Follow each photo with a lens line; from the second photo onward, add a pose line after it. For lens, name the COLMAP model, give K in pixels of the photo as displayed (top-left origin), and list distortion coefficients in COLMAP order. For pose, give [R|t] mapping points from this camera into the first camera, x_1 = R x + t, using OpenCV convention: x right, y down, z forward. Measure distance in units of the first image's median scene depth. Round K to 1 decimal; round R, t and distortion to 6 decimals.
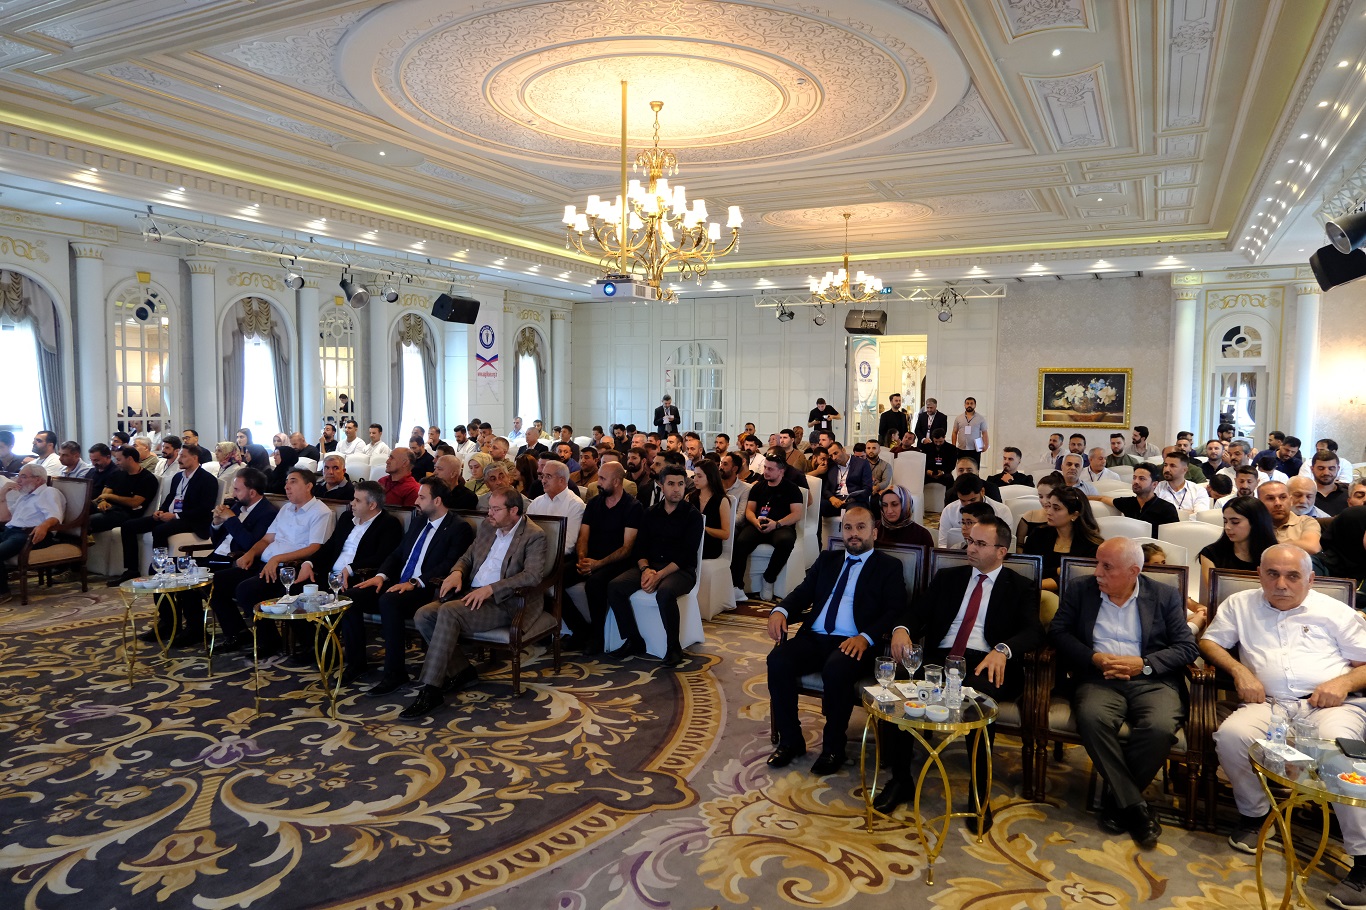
lens RADIAL K [[909.5, 0, 680.1], [0, 909.5, 454.5], [0, 0, 1]] dist [-0.009823, 0.011206]
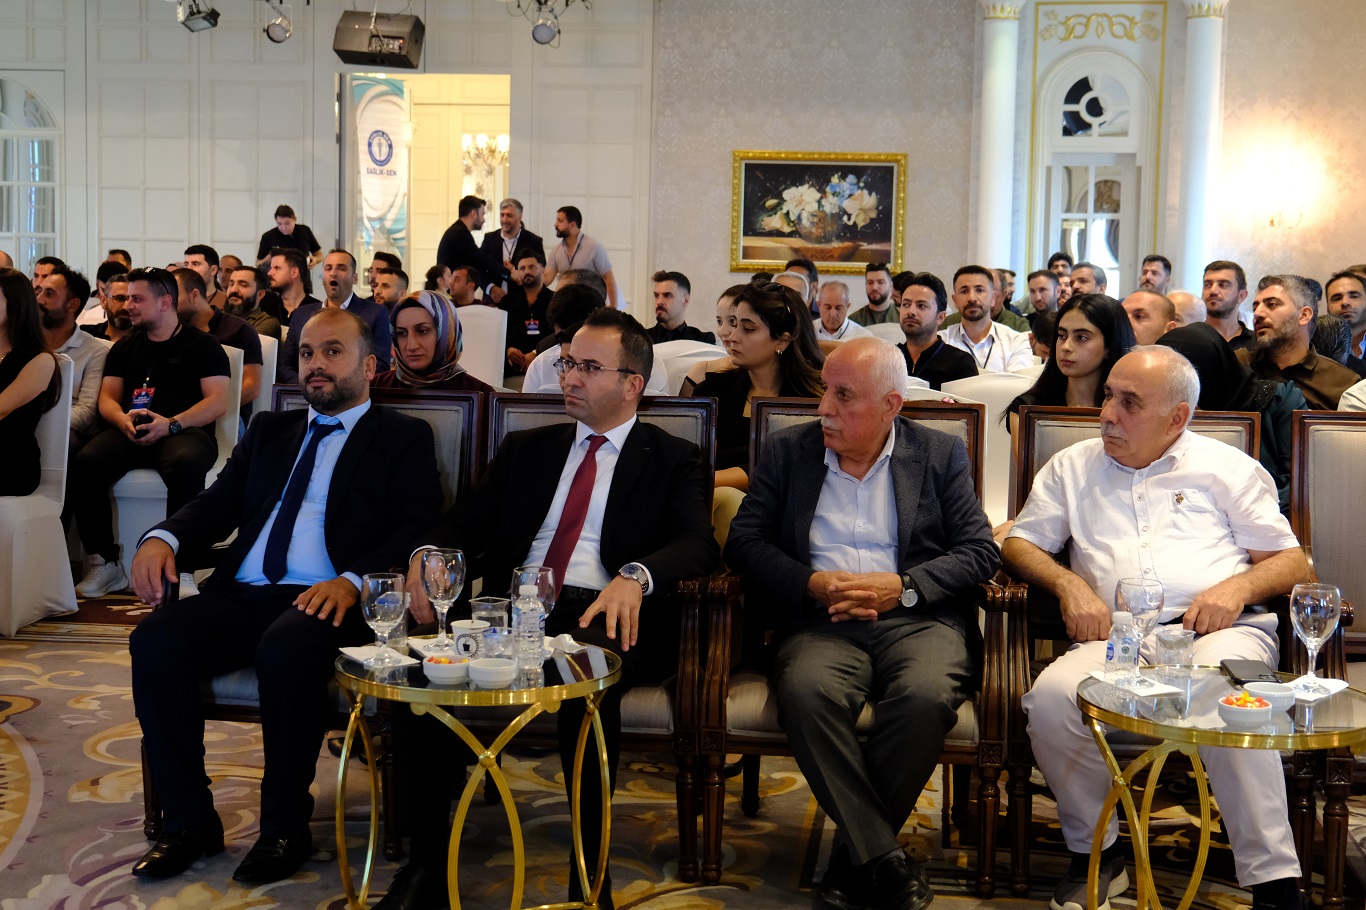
lens RADIAL K [[1983.8, 0, 685.0], [0, 1983.8, 454.6], [0, 0, 1]] dist [-0.002637, 0.000000]
pose [[0.940710, -0.021347, 0.338541, 0.025547], [0.009215, 0.999258, 0.037404, 0.100009], [-0.339088, -0.032067, 0.940208, 0.013429]]
